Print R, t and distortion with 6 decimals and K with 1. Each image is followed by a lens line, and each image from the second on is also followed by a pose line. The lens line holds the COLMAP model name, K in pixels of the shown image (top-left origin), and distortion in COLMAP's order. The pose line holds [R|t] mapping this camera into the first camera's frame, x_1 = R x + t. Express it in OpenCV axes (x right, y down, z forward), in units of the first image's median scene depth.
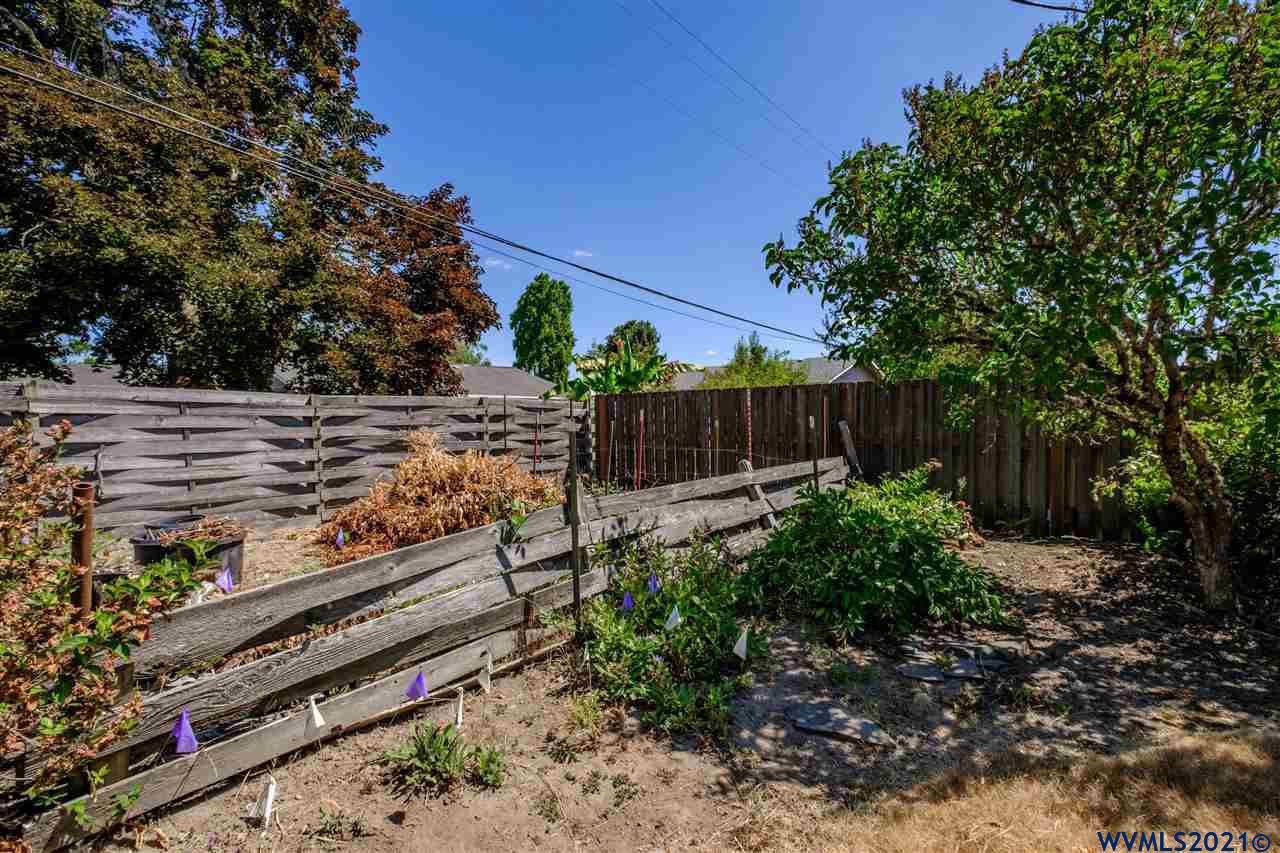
lens RADIAL K [[565.0, 0, 637.8], [0, 565.0, 431.6], [0, 0, 1]] dist [-0.001111, -0.000213]
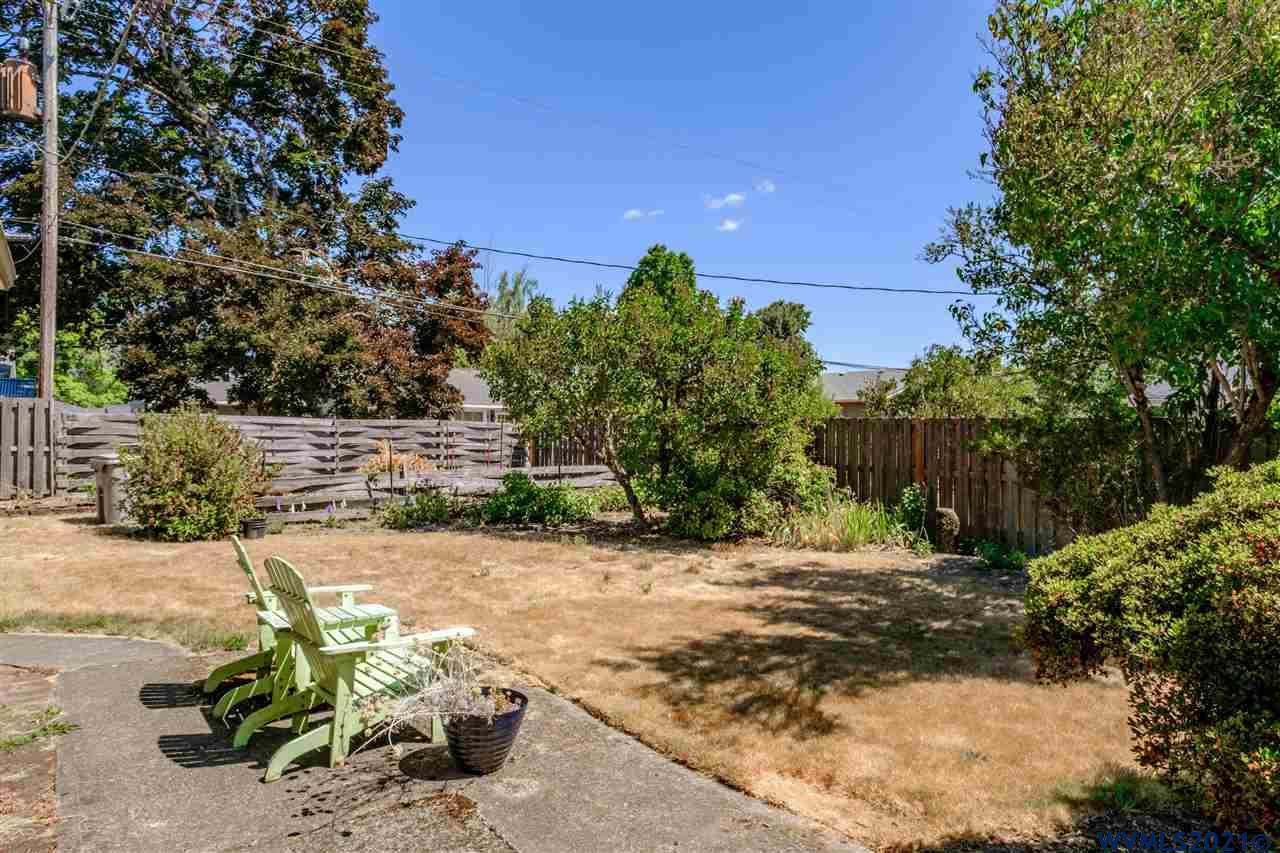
lens RADIAL K [[769.8, 0, 641.5], [0, 769.8, 425.7], [0, 0, 1]] dist [-0.002361, -0.000205]
pose [[0.977668, 0.024836, -0.208684, 0.849477], [-0.030242, 0.999284, -0.022753, -0.019352], [0.207969, 0.028555, 0.977718, -1.138835]]
